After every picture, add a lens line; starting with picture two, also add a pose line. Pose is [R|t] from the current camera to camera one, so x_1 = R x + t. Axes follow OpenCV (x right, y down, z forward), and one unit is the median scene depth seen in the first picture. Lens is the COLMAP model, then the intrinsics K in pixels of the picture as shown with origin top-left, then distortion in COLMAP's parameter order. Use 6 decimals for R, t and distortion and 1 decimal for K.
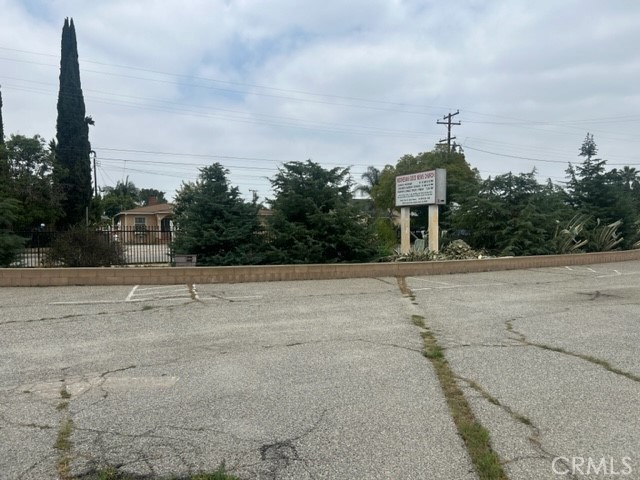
lens RADIAL K [[484.2, 0, 315.4], [0, 484.2, 238.6], [0, 0, 1]] dist [0.056205, -0.066610]
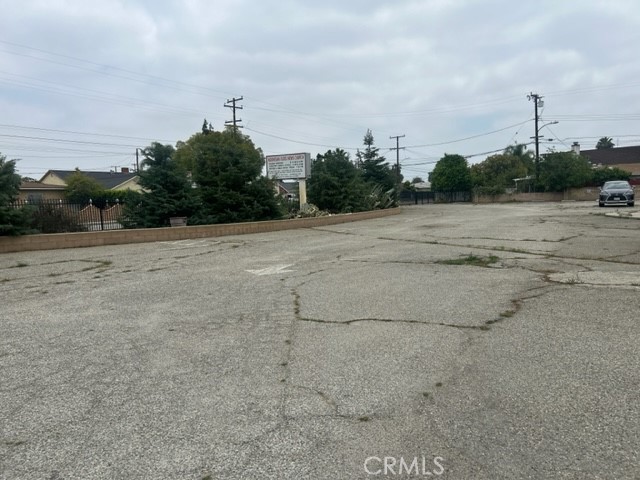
lens RADIAL K [[484.2, 0, 317.6], [0, 484.2, 244.6], [0, 0, 1]] dist [0.056205, -0.066610]
pose [[0.846507, -0.074163, 0.527187, -0.358723], [0.040276, 0.996333, 0.075490, 0.012634], [-0.530853, -0.042669, 0.846389, -0.161744]]
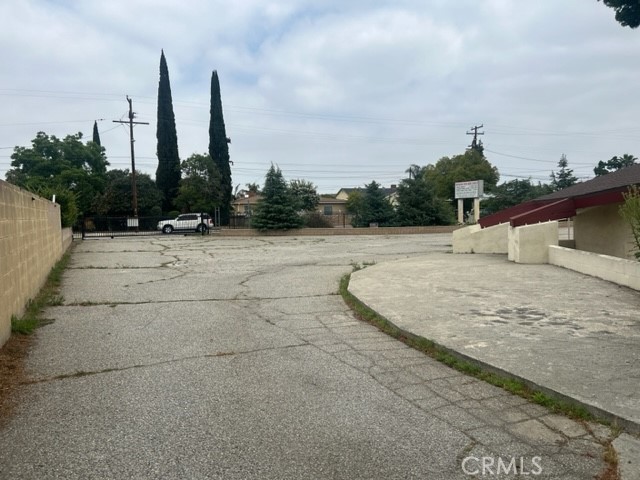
lens RADIAL K [[484.2, 0, 314.1], [0, 484.2, 242.8], [0, 0, 1]] dist [0.056205, -0.066610]
pose [[0.999485, -0.012019, -0.029752, -0.275298], [0.013214, 0.999101, 0.040277, 0.018263], [0.029241, -0.040649, 0.998746, -0.766035]]
